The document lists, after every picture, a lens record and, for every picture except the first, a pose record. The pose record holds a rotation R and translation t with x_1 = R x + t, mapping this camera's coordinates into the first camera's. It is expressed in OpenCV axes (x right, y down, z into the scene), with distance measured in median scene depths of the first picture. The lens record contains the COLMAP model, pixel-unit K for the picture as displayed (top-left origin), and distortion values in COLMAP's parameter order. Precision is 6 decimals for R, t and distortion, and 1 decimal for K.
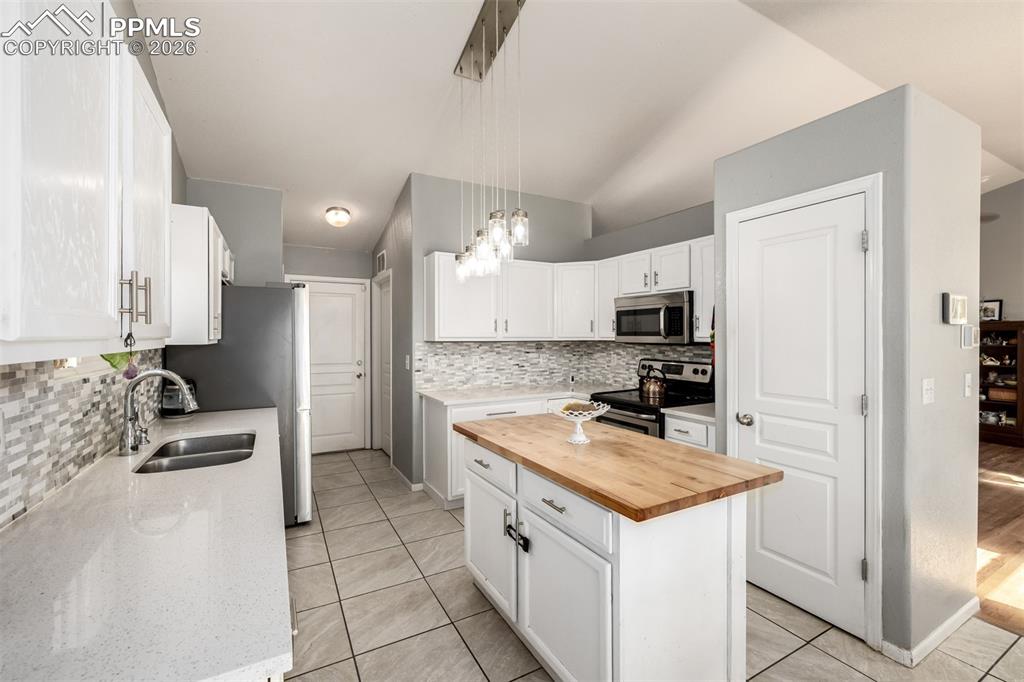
lens RADIAL K [[435.9, 0, 513.0], [0, 435.9, 336.7], [0, 0, 1]] dist [0.001286, 0.000451]
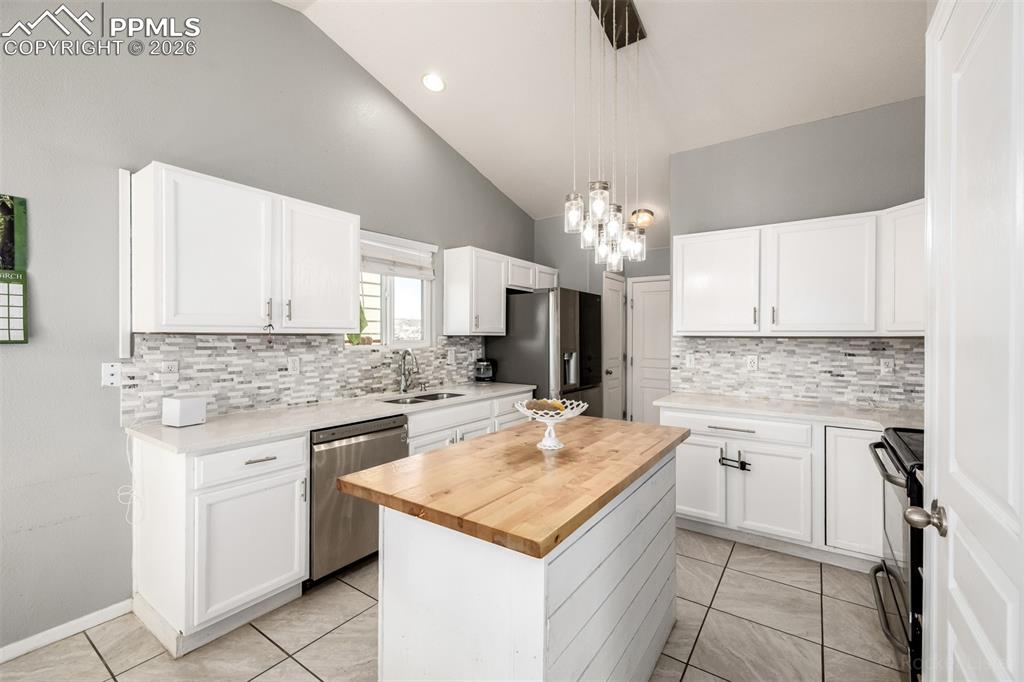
lens RADIAL K [[435.9, 0, 510.0], [0, 435.9, 336.7], [0, 0, 1]] dist [0.001286, 0.000451]
pose [[0.436170, 0.003930, -0.899856, 0.459942], [-0.005658, 0.999983, 0.001625, 0.012367], [0.899846, 0.004383, 0.436185, 0.288735]]
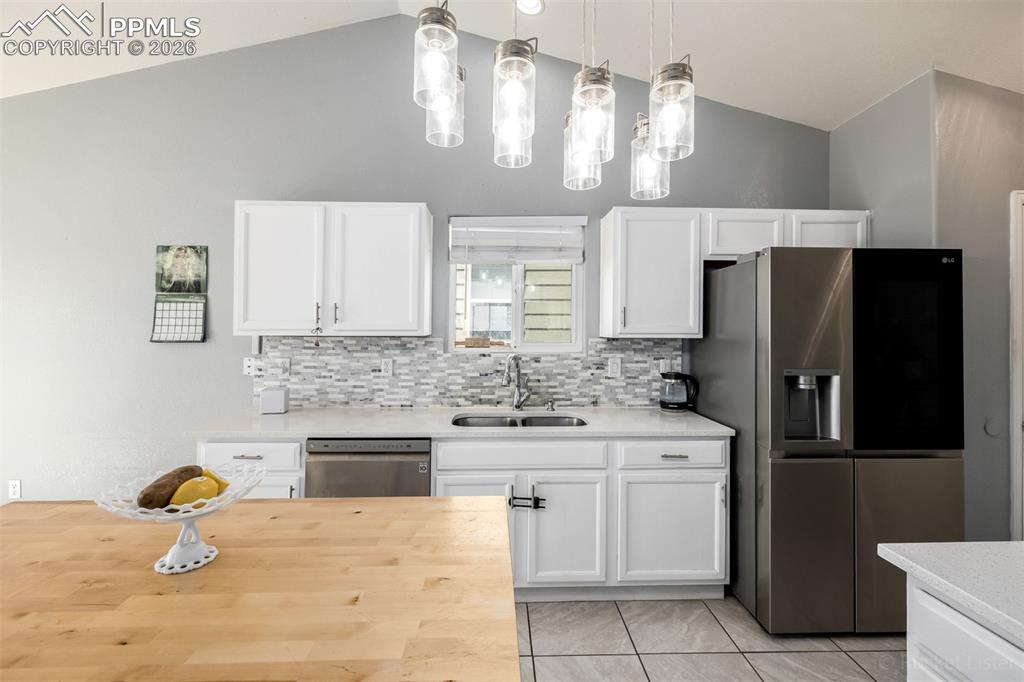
lens RADIAL K [[435.9, 0, 507.9], [0, 435.9, 322.4], [0, 0, 1]] dist [0.001286, 0.000451]
pose [[-0.459669, -0.015348, -0.887958, 0.208286], [-0.005067, 0.999880, -0.014660, -0.001387], [0.888076, -0.002240, -0.459692, 0.785381]]
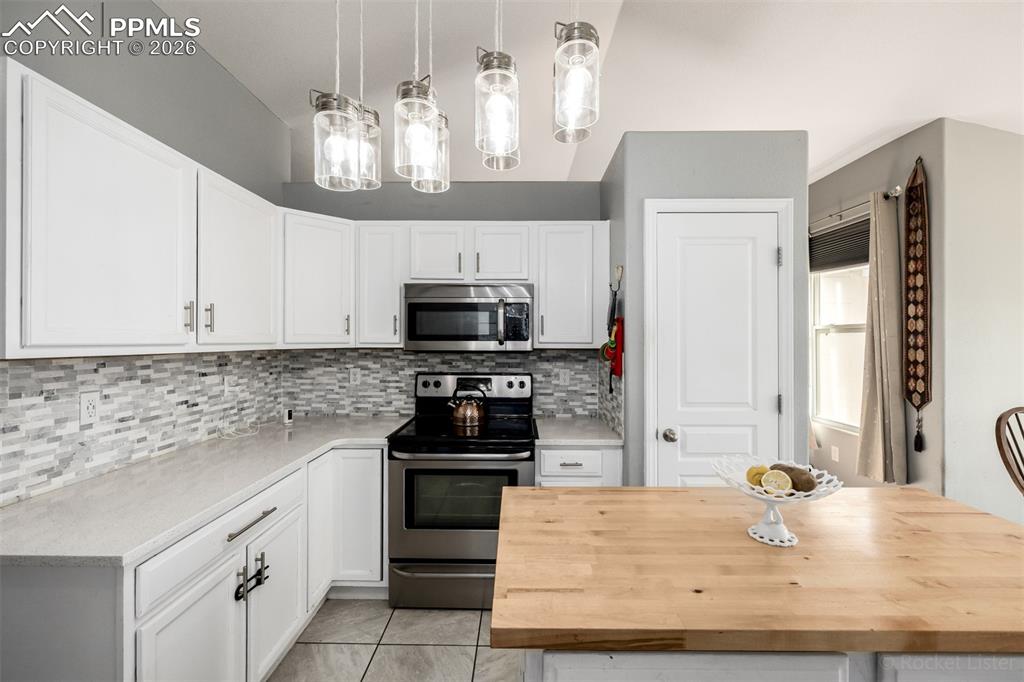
lens RADIAL K [[435.9, 0, 511.9], [0, 435.9, 336.3], [0, 0, 1]] dist [0.001286, 0.000451]
pose [[0.499776, 0.007395, 0.866123, -0.249836], [-0.000146, 0.999964, -0.008453, -0.003000], [-0.866155, 0.004098, 0.499759, 0.524392]]
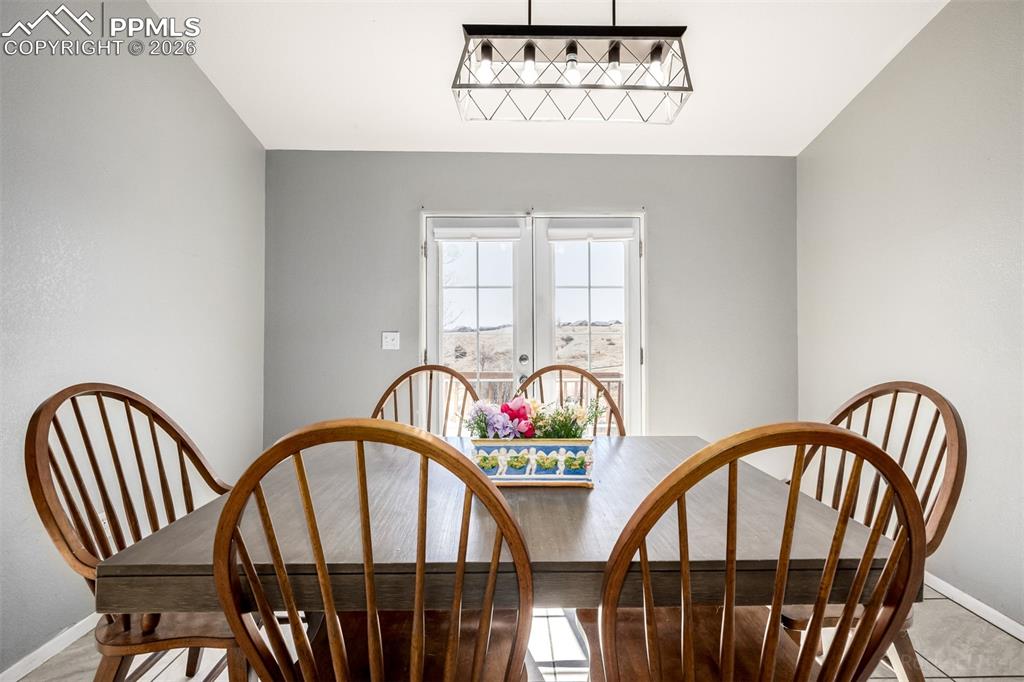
lens RADIAL K [[435.9, 0, 509.4], [0, 435.9, 340.1], [0, 0, 1]] dist [0.001286, 0.000451]
pose [[-0.876384, -0.003790, 0.481598, 0.231181], [-0.005143, 0.999986, -0.001489, 0.059994], [-0.481585, -0.003782, -0.876391, 0.332395]]
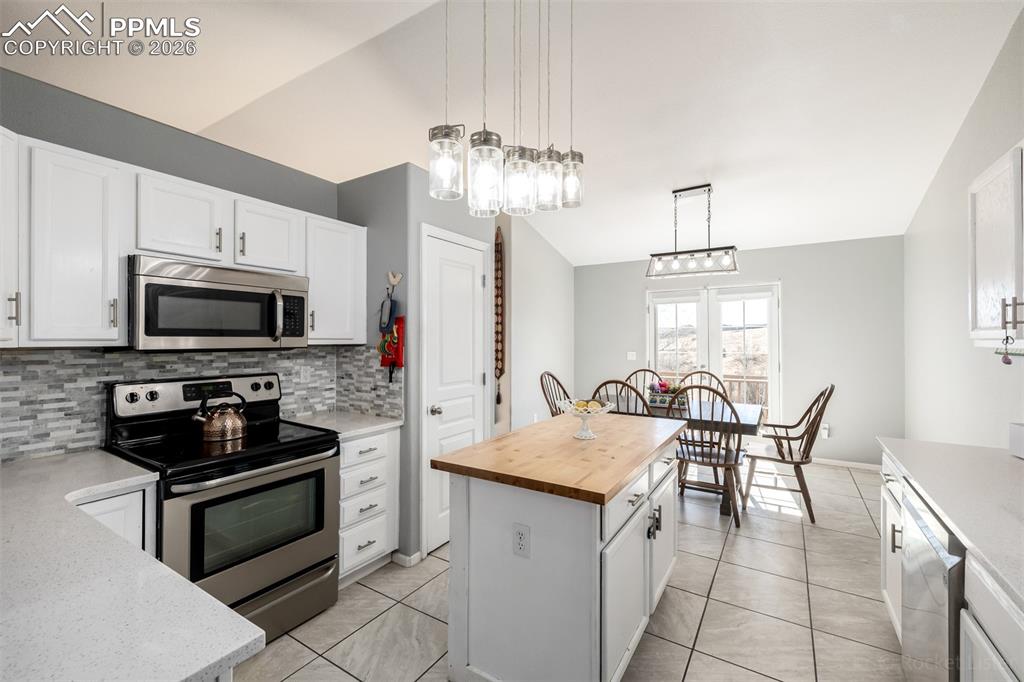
lens RADIAL K [[435.9, 0, 513.7], [0, 435.9, 336.2], [0, 0, 1]] dist [0.001286, 0.000451]
pose [[-0.482545, 0.002281, 0.875868, -0.359224], [-0.001445, 0.999993, -0.003400, -0.001085], [-0.875870, -0.002906, -0.482538, 0.863484]]
